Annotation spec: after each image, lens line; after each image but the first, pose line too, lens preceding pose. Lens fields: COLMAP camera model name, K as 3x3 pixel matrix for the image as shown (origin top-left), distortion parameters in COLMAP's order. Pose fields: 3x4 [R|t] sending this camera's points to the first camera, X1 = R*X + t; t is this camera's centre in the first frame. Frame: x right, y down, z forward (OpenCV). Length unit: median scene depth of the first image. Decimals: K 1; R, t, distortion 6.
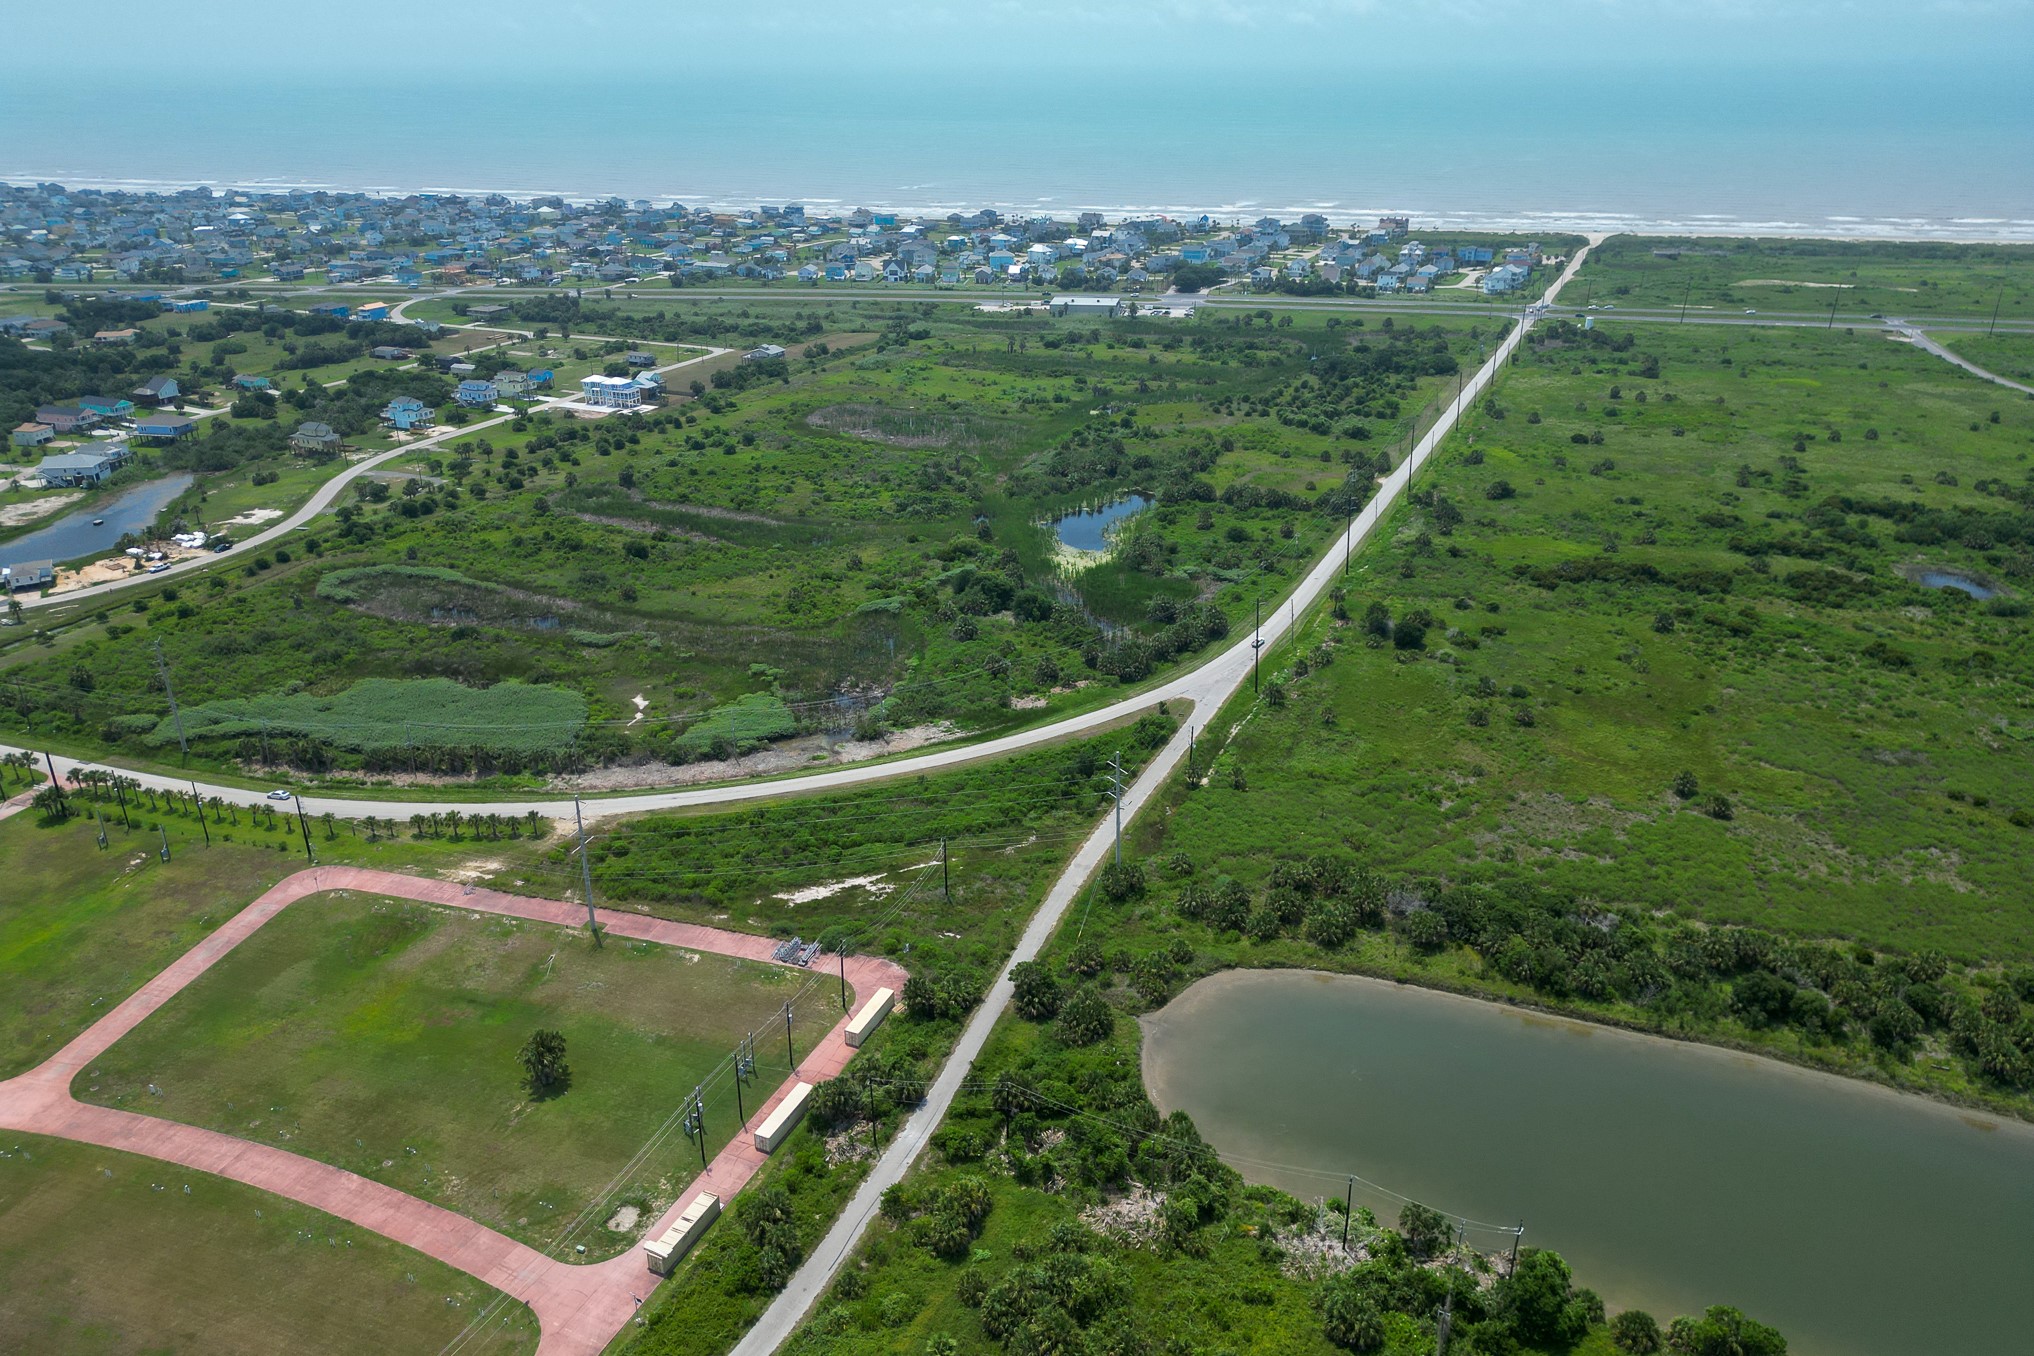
lens RADIAL K [[1424.2, 0, 1026.2], [0, 1424.2, 692.3], [0, 0, 1]] dist [0.073750, -0.076609]
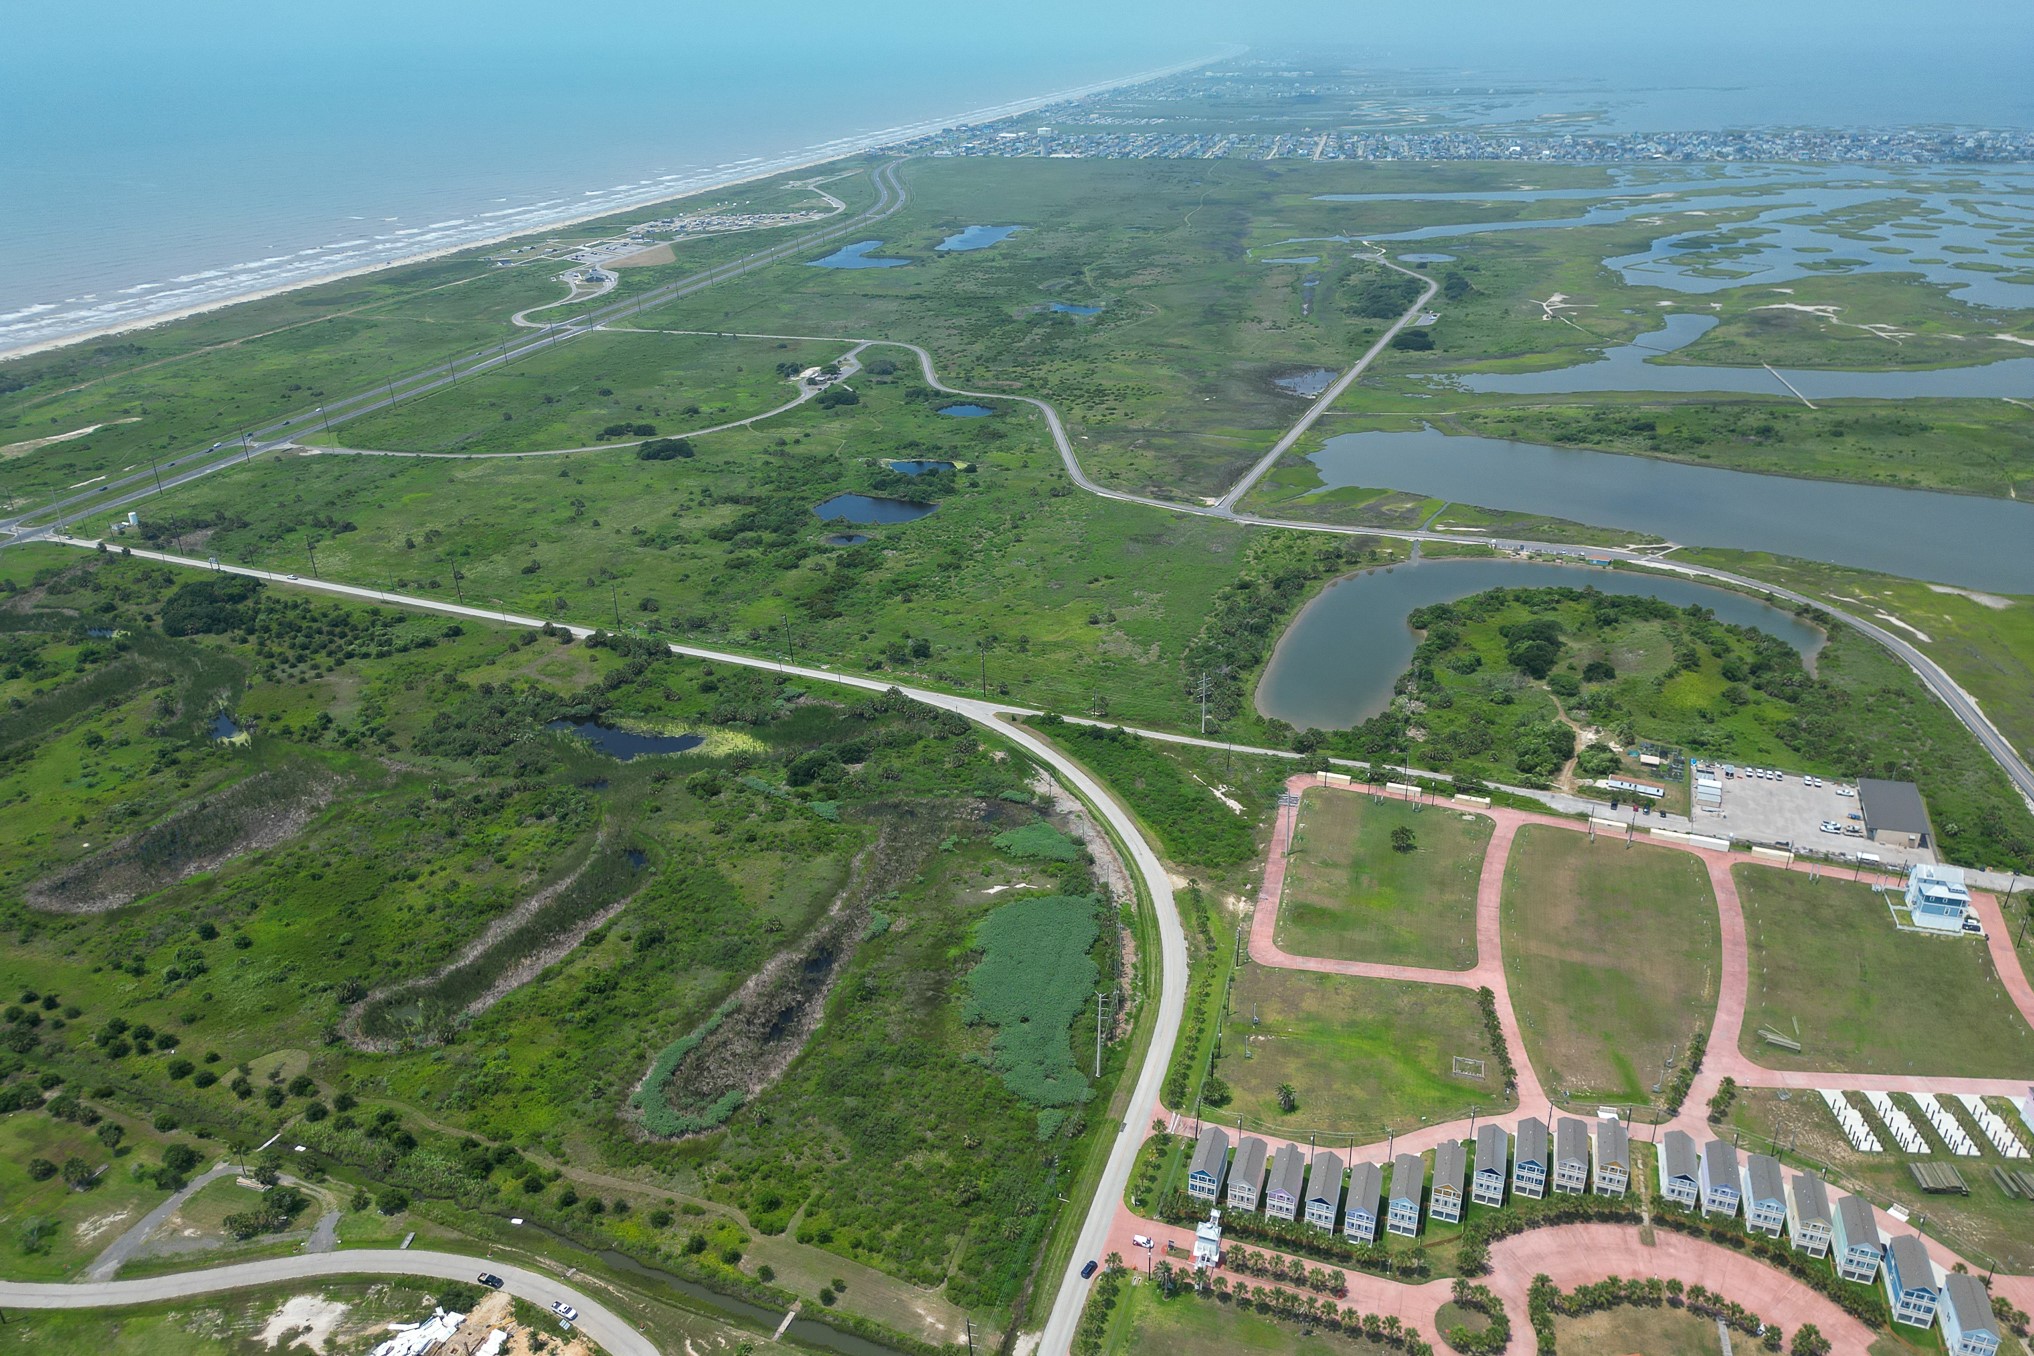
lens RADIAL K [[1424.2, 0, 1026.2], [0, 1424.2, 692.3], [0, 0, 1]] dist [0.073750, -0.076609]
pose [[-0.026257, -0.418023, 0.908057, -1.586184], [0.415746, 0.821519, 0.390207, -0.741523], [-0.909102, 0.387766, 0.152220, 0.770494]]
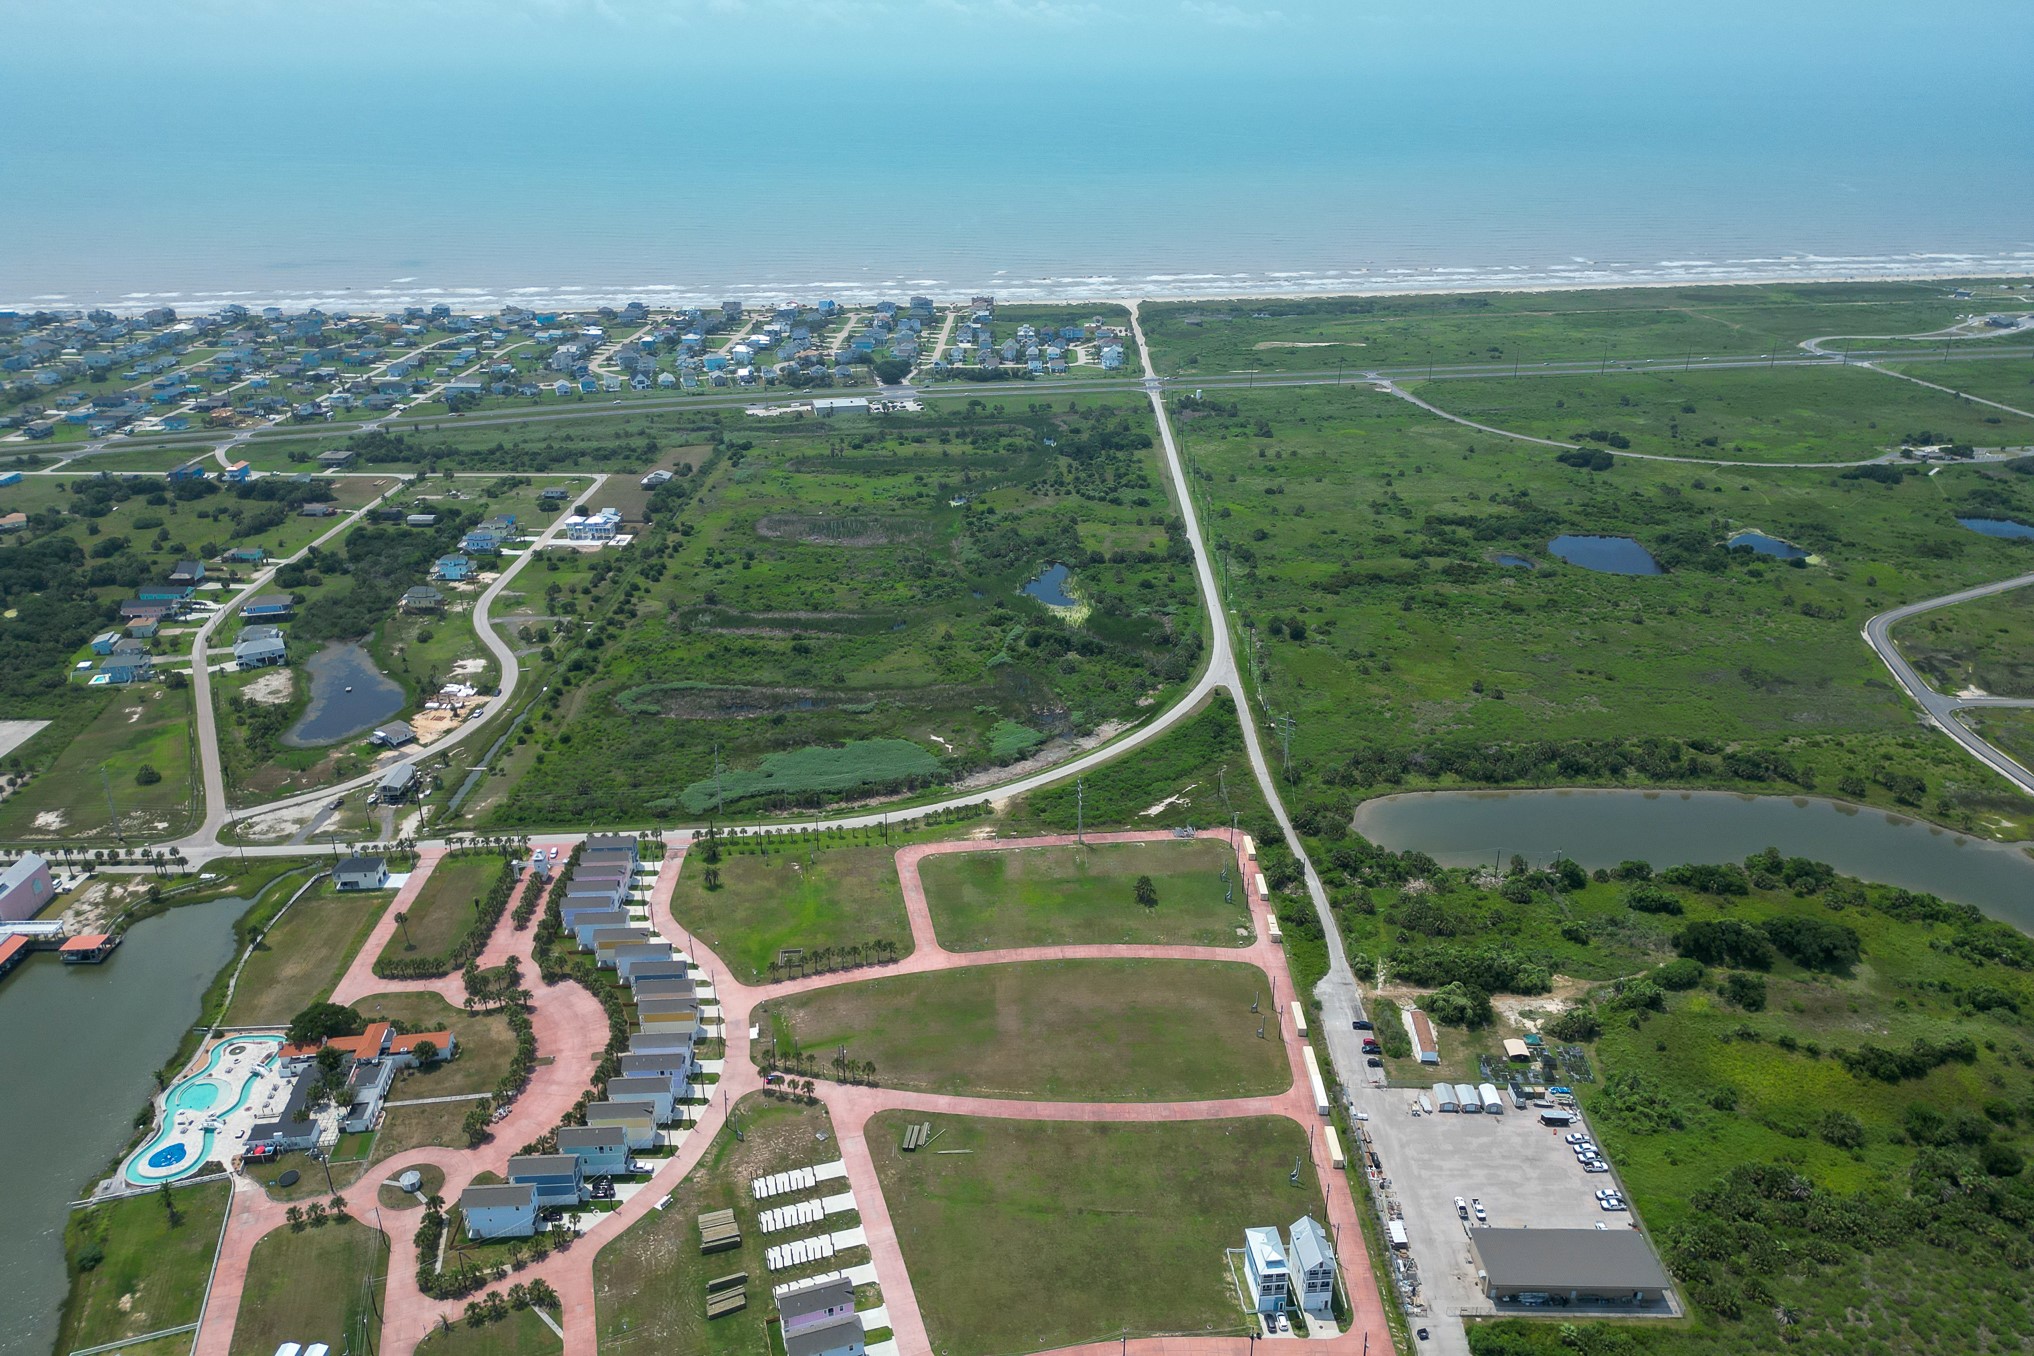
lens RADIAL K [[1424.2, 0, 1026.2], [0, 1424.2, 692.3], [0, 0, 1]] dist [0.073750, -0.076609]
pose [[0.916325, -0.160190, 0.366998, -0.862338], [0.158506, 0.986740, 0.034939, -0.098601], [-0.367728, 0.026156, 0.929566, -0.652028]]
